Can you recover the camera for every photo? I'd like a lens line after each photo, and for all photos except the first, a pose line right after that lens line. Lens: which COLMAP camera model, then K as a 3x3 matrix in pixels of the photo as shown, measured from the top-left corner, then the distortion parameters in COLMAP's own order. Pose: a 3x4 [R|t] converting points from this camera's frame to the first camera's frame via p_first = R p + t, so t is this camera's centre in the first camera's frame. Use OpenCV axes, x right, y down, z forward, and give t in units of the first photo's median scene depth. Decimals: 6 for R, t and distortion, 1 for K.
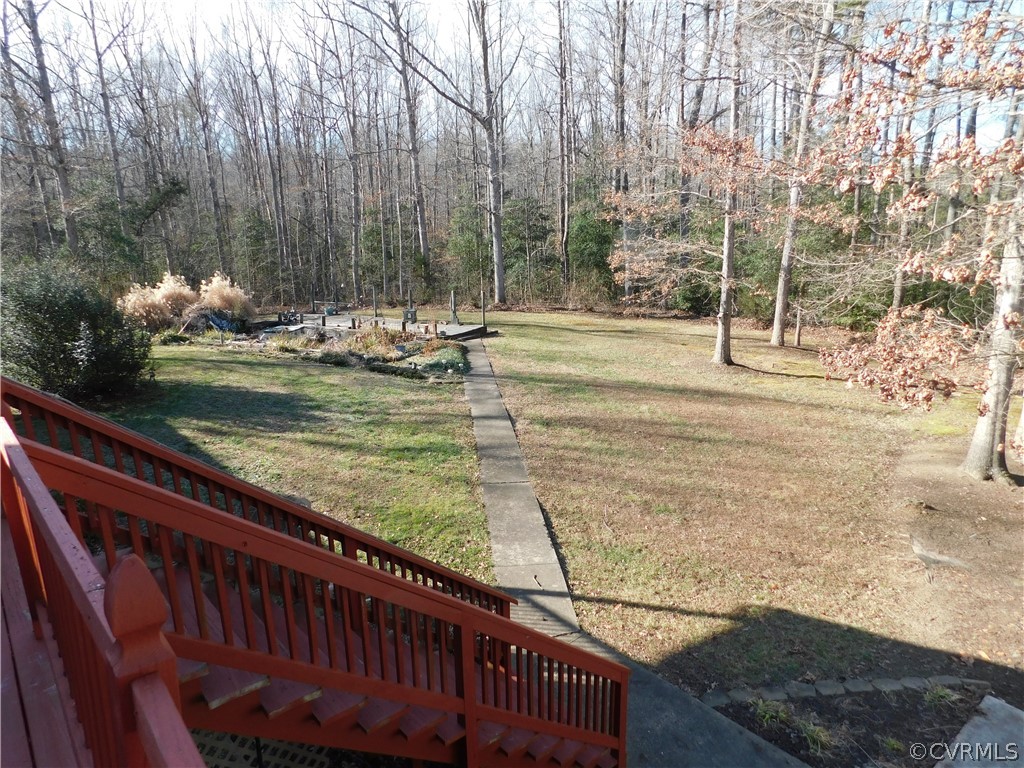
lens RADIAL K [[687.7, 0, 521.0], [0, 687.7, 394.0], [0, 0, 1]] dist [-0.053825, 0.036811]
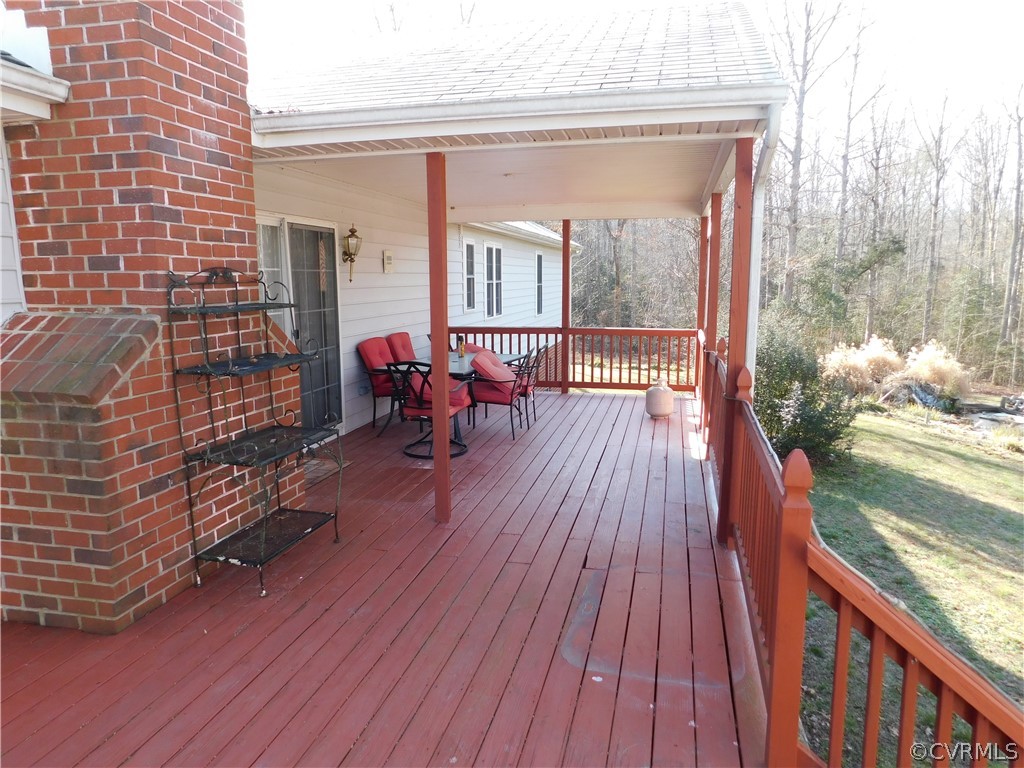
lens RADIAL K [[687.7, 0, 512.9], [0, 687.7, 384.2], [0, 0, 1]] dist [-0.053825, 0.036811]
pose [[0.592303, 0.151195, -0.791402, -0.089528], [-0.227017, 0.973757, 0.016128, -0.019638], [0.773072, 0.170109, 0.611083, 0.075512]]
